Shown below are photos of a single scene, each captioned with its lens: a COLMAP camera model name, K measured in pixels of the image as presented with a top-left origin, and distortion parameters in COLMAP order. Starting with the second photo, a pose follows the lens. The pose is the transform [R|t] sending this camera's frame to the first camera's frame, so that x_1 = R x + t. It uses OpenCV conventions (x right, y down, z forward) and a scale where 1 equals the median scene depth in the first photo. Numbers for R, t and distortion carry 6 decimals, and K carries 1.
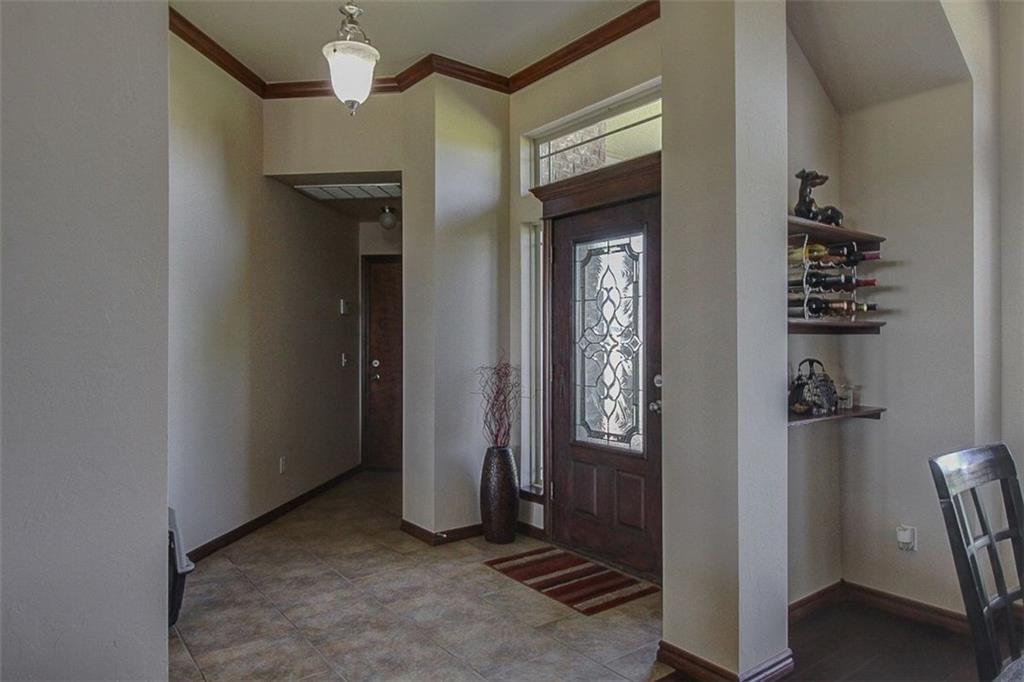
lens RADIAL K [[676.8, 0, 508.9], [0, 676.8, 334.2], [0, 0, 1]] dist [0.038424, -0.000468]
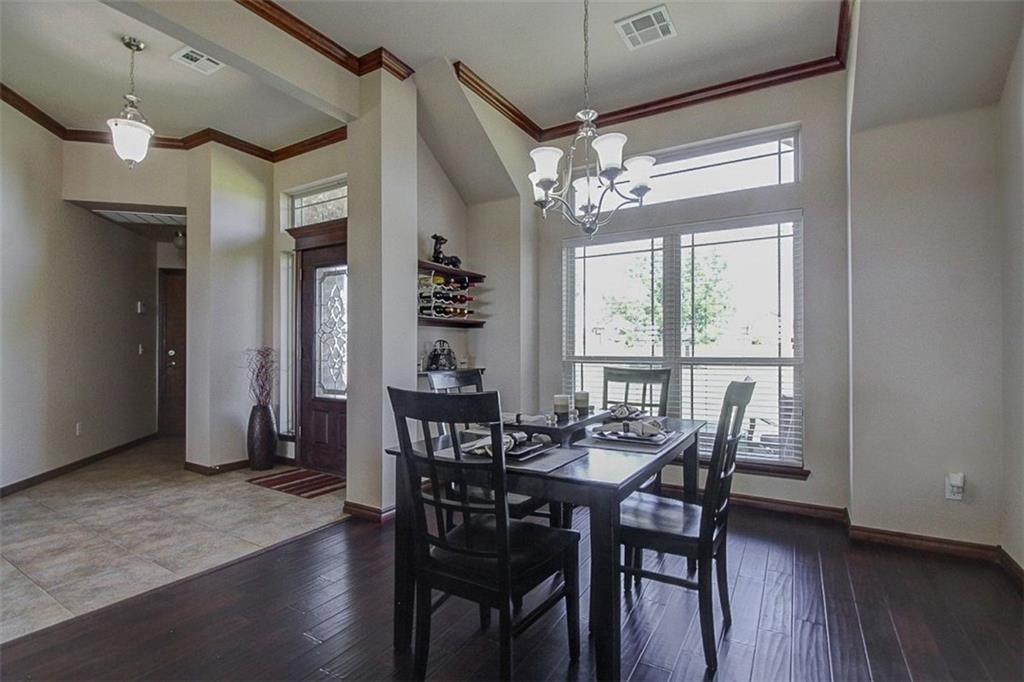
lens RADIAL K [[491.0, 0, 511.4], [0, 491.0, 343.2], [0, 0, 1]] dist [0.002395, -0.013071]
pose [[0.925491, 0.006121, 0.378720, 0.089393], [-0.009239, 0.999937, 0.006416, 0.025034], [-0.378657, -0.009438, 0.925489, -0.192563]]
